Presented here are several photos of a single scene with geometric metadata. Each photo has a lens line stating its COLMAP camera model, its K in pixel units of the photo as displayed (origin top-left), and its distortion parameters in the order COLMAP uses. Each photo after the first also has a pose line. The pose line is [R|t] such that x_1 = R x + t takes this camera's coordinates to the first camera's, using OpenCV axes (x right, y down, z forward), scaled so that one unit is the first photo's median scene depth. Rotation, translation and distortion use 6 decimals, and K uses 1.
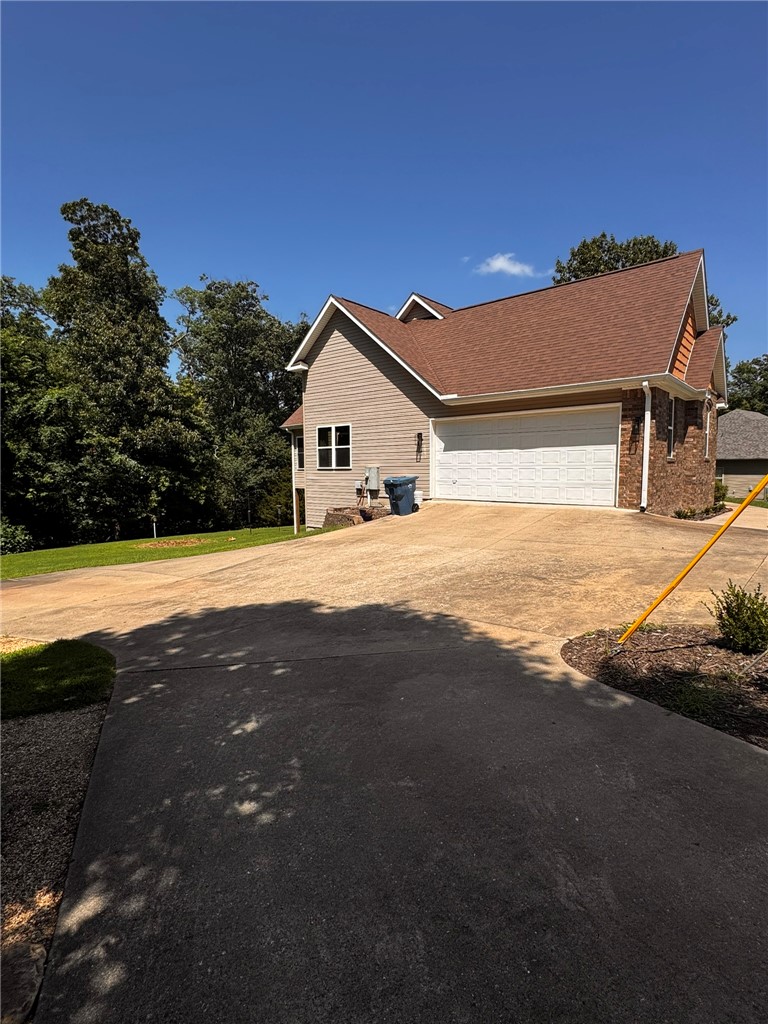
lens RADIAL K [[504.9, 0, 386.3], [0, 504.9, 511.3], [0, 0, 1]] dist [-0.000044, 0.001268]
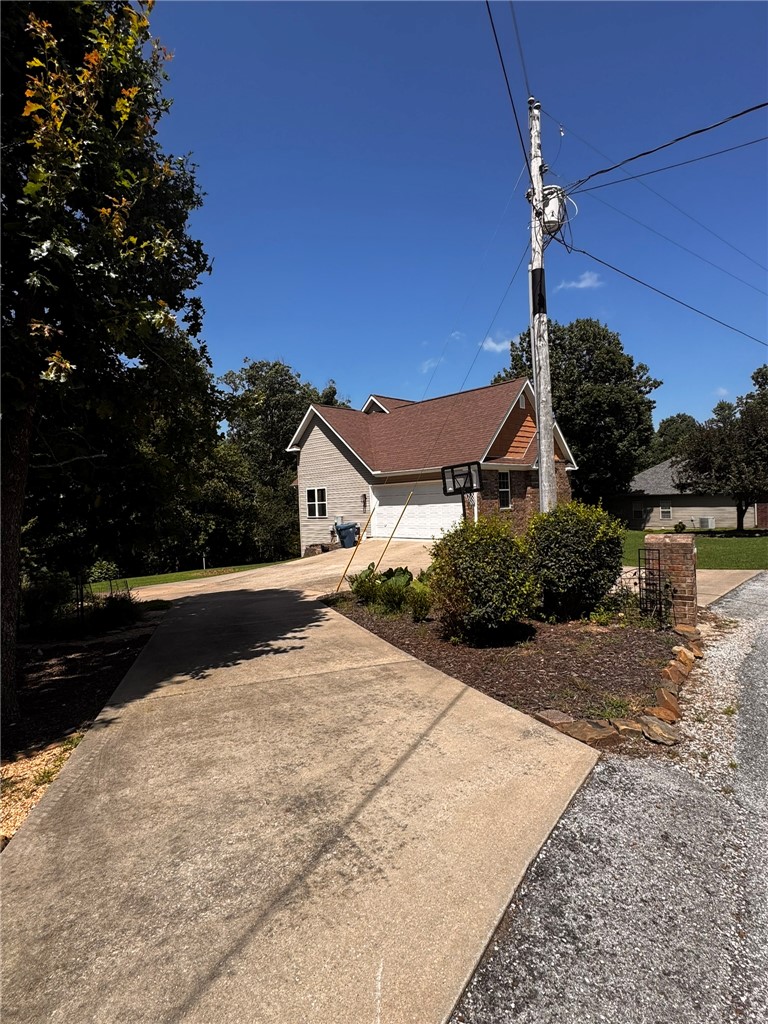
lens RADIAL K [[504.9, 0, 383.6], [0, 504.9, 511.6], [0, 0, 1]] dist [-0.000044, 0.001268]
pose [[0.994166, -0.023678, -0.105229, 0.244698], [0.016638, 0.997595, -0.067283, 0.001011], [0.106569, 0.065140, 0.992169, -0.438042]]
